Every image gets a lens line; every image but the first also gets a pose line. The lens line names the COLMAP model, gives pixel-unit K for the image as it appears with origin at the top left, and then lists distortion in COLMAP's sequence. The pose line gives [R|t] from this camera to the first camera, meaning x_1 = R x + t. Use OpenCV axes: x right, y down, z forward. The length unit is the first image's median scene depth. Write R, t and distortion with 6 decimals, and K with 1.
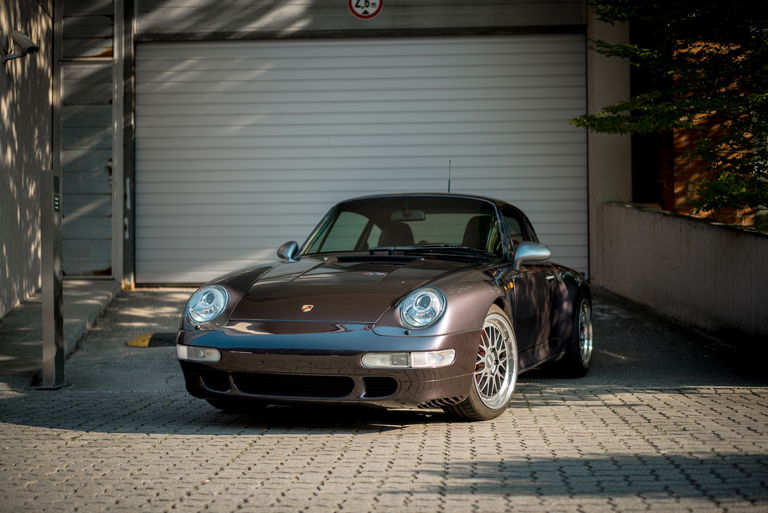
lens RADIAL K [[1243.4, 0, 384.0], [0, 1243.4, 256.5], [0, 0, 1]] dist [0.157258, -1.167515]
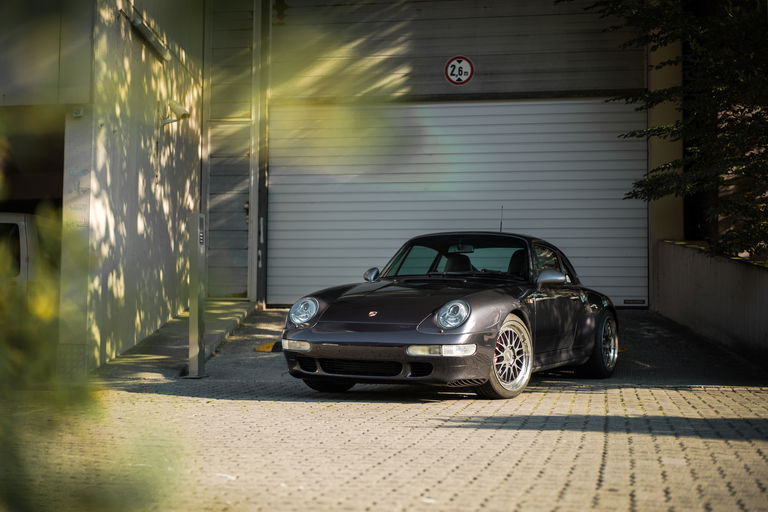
lens RADIAL K [[1243.4, 0, 384.0], [0, 1243.4, 256.0], [0, 0, 1]] dist [0.157258, -1.167515]
pose [[0.993073, 0.008134, -0.117215, 0.083559], [-0.011609, 0.999512, -0.028989, 0.012522], [0.116922, 0.030149, 0.992683, -0.282525]]
